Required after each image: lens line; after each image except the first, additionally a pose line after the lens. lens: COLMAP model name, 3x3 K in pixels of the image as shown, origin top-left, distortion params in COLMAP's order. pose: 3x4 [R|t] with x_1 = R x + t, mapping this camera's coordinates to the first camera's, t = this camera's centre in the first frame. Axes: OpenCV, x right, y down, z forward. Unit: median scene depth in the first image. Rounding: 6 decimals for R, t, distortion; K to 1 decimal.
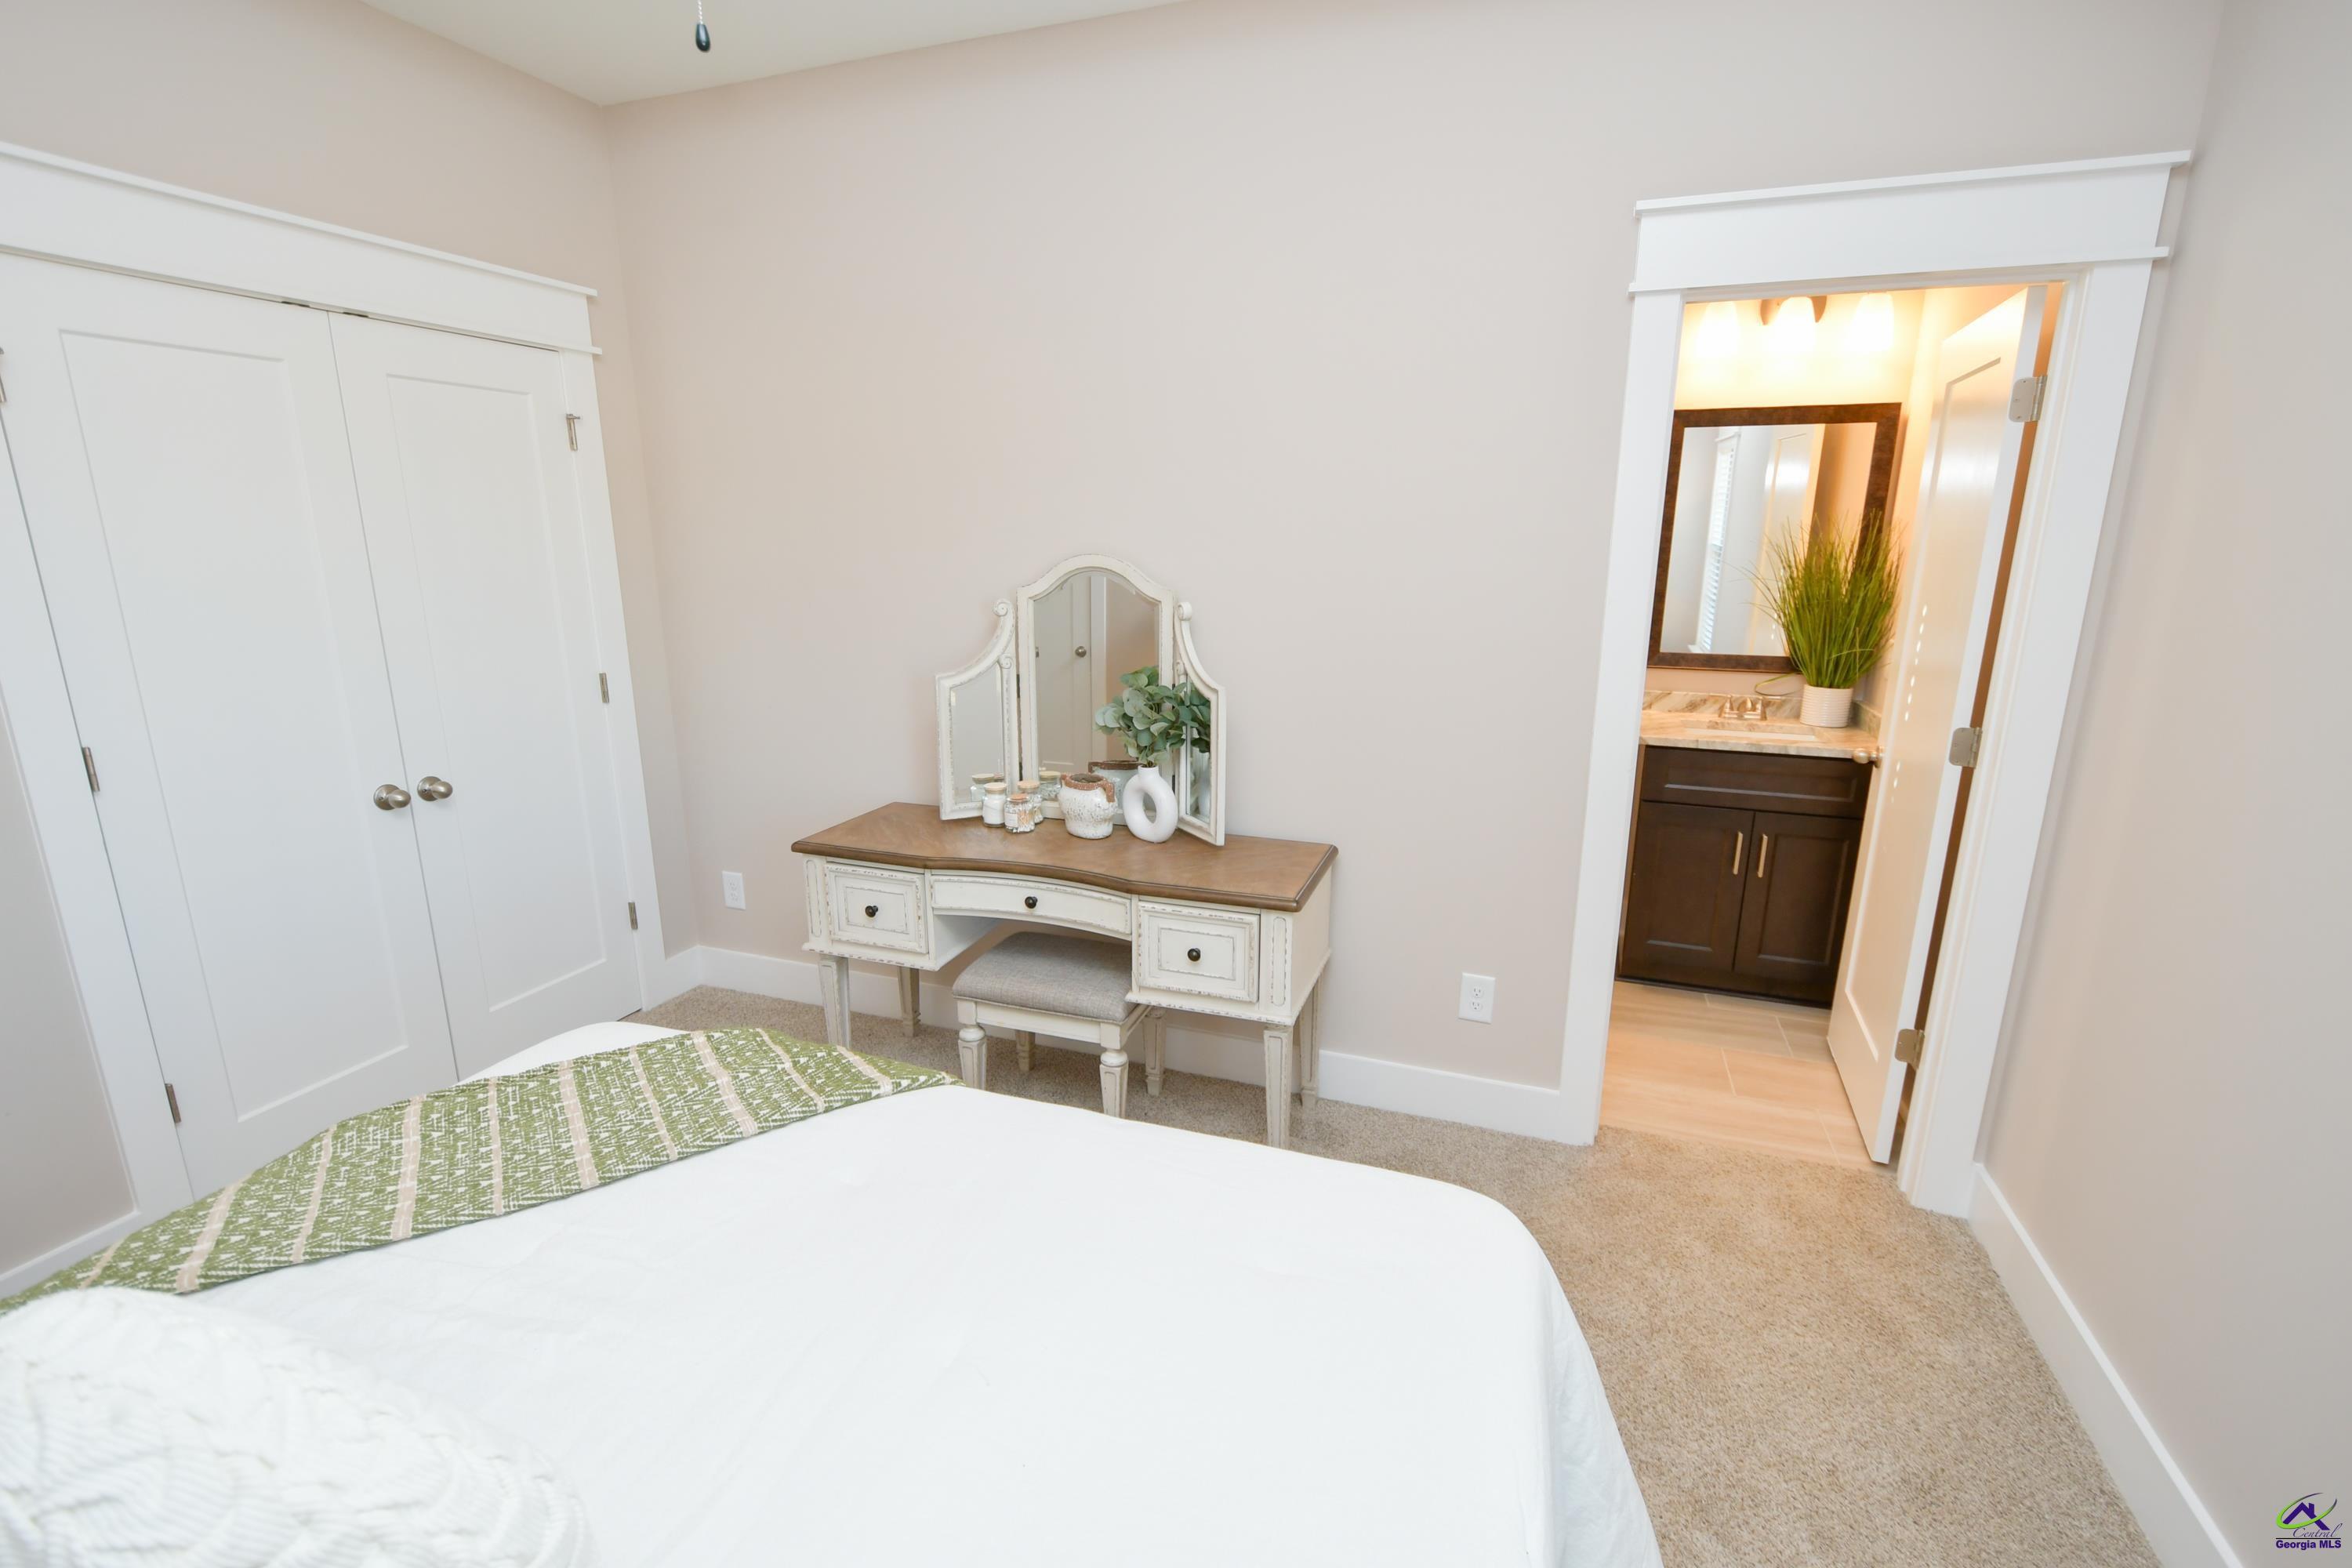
lens RADIAL K [[1040.9, 0, 1163.6], [0, 1040.9, 779.7], [0, 0, 1]] dist [0.002965, -0.007006]
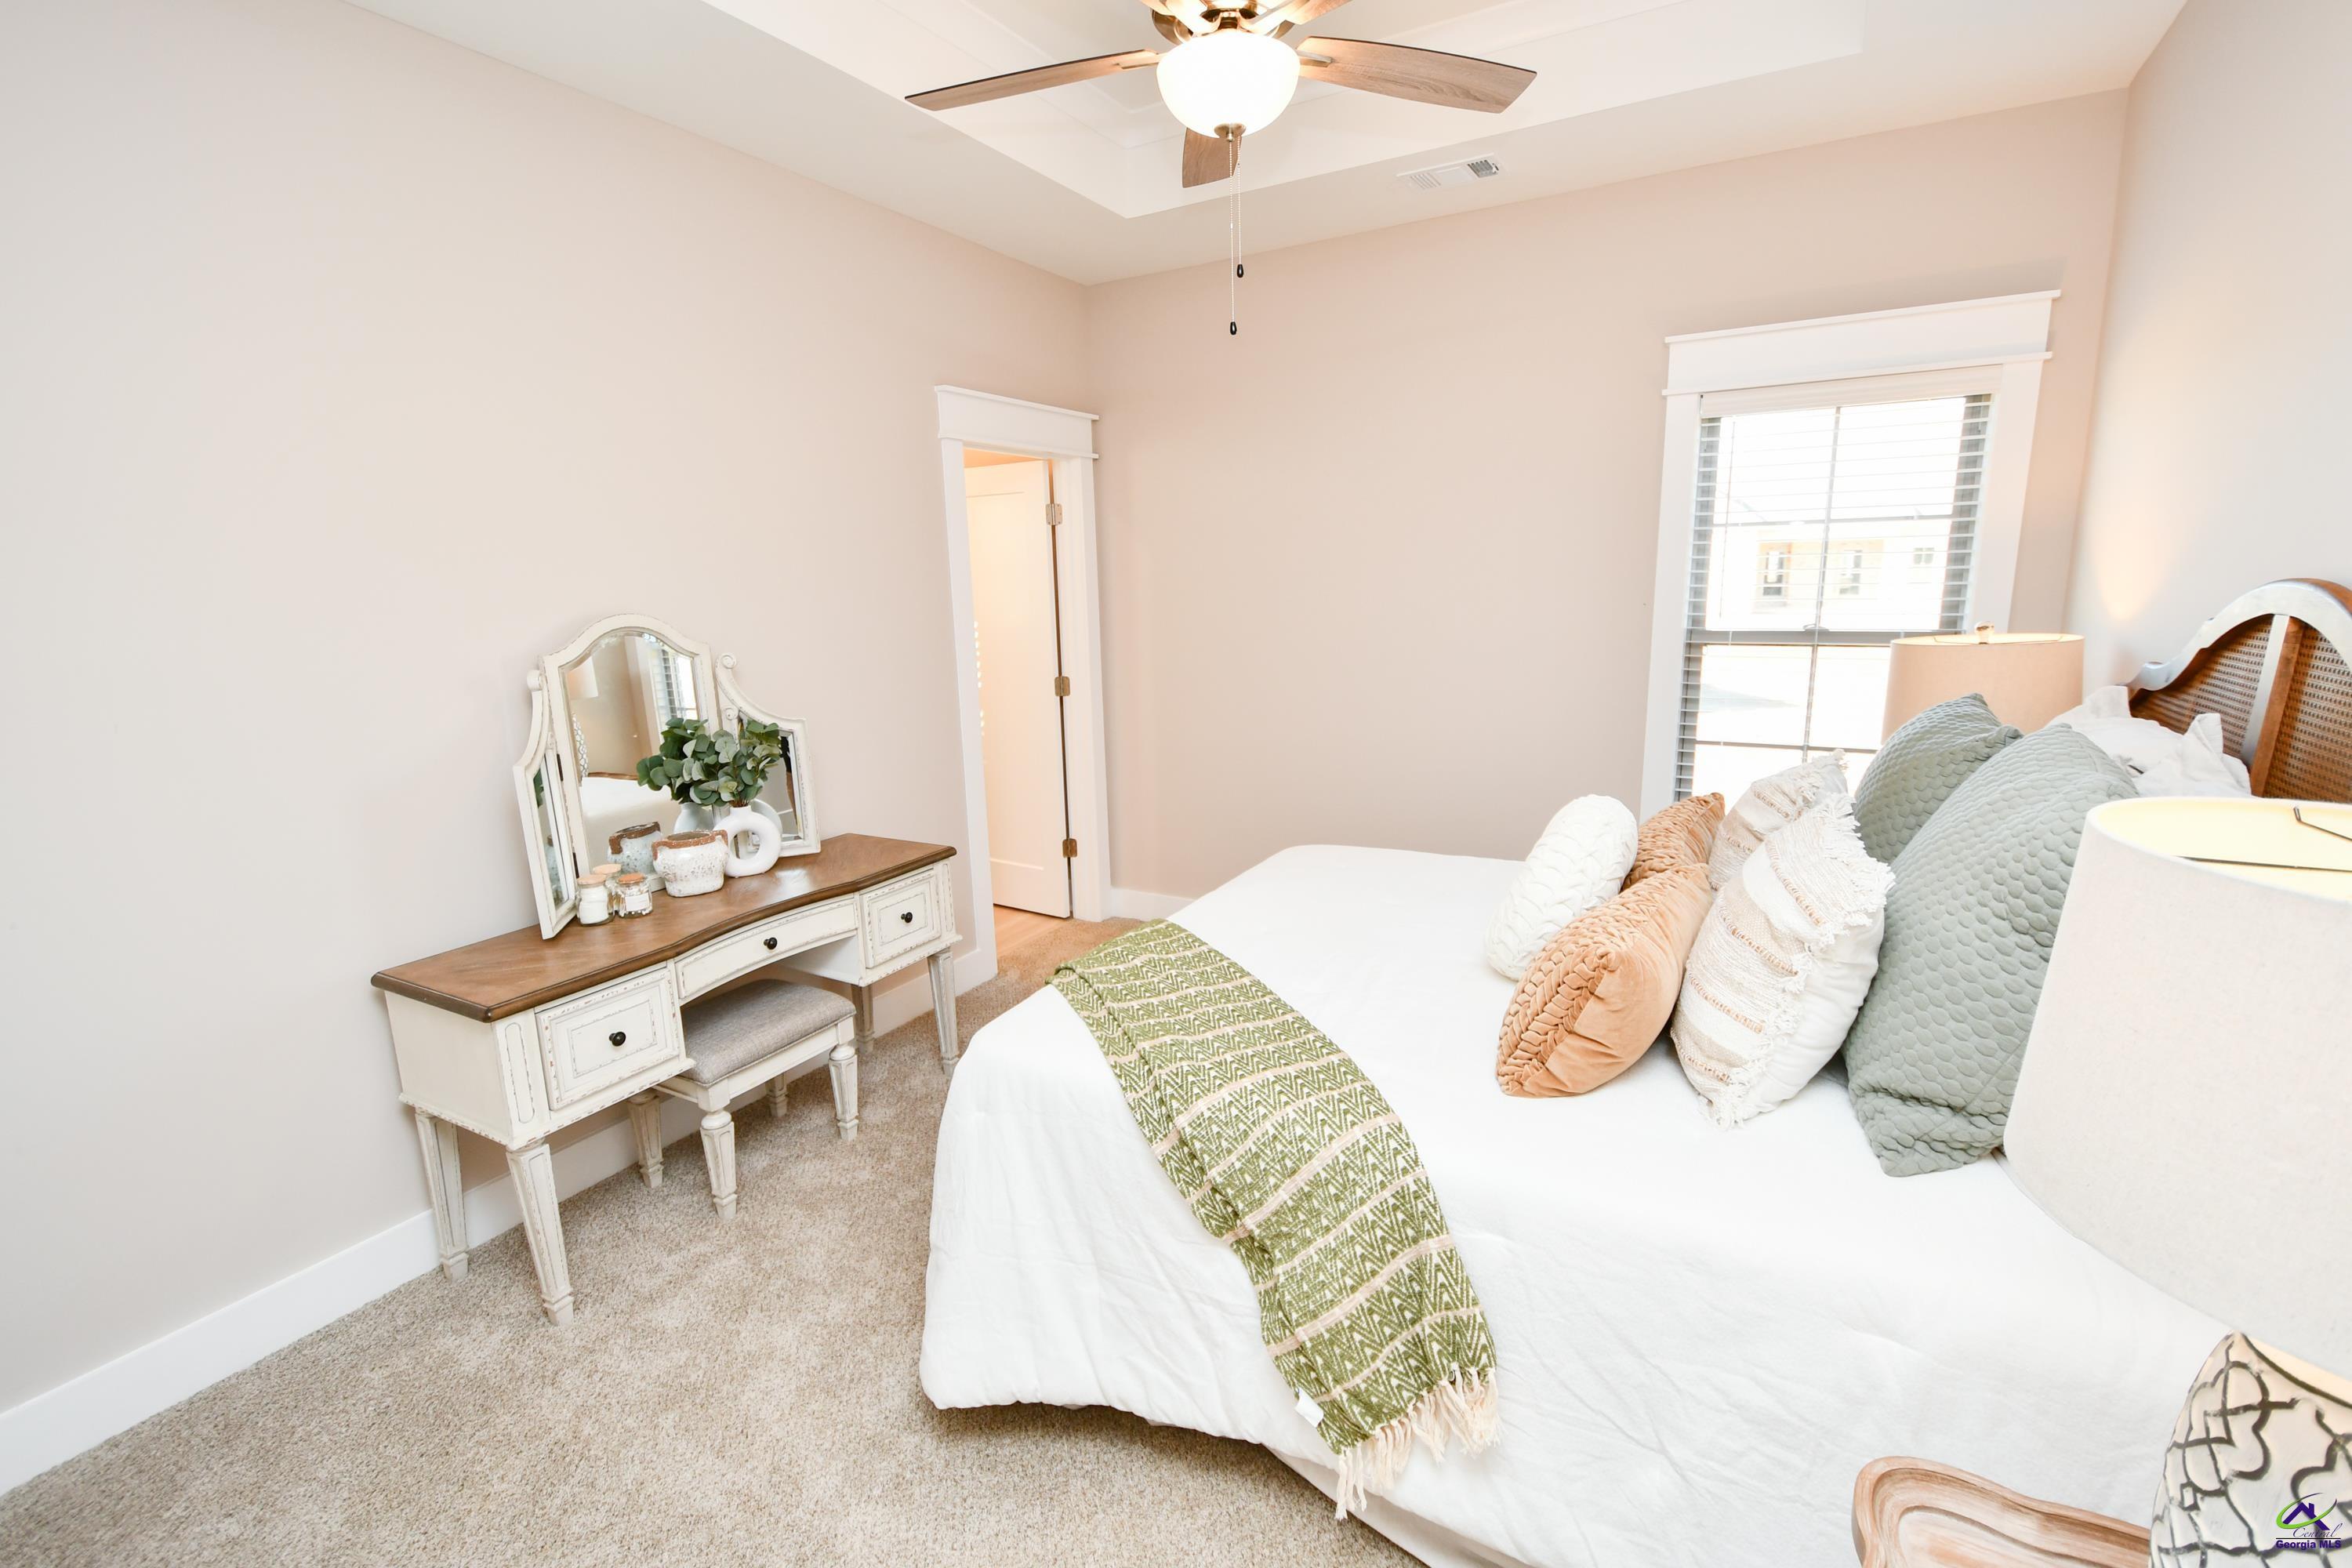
lens RADIAL K [[1040.9, 0, 1173.3], [0, 1040.9, 803.6], [0, 0, 1]] dist [0.002965, -0.007006]
pose [[0.174125, -0.208910, 0.962308, -0.973475], [0.254456, 0.953593, 0.160975, -0.075713], [-0.951280, 0.216835, 0.219203, 0.346270]]
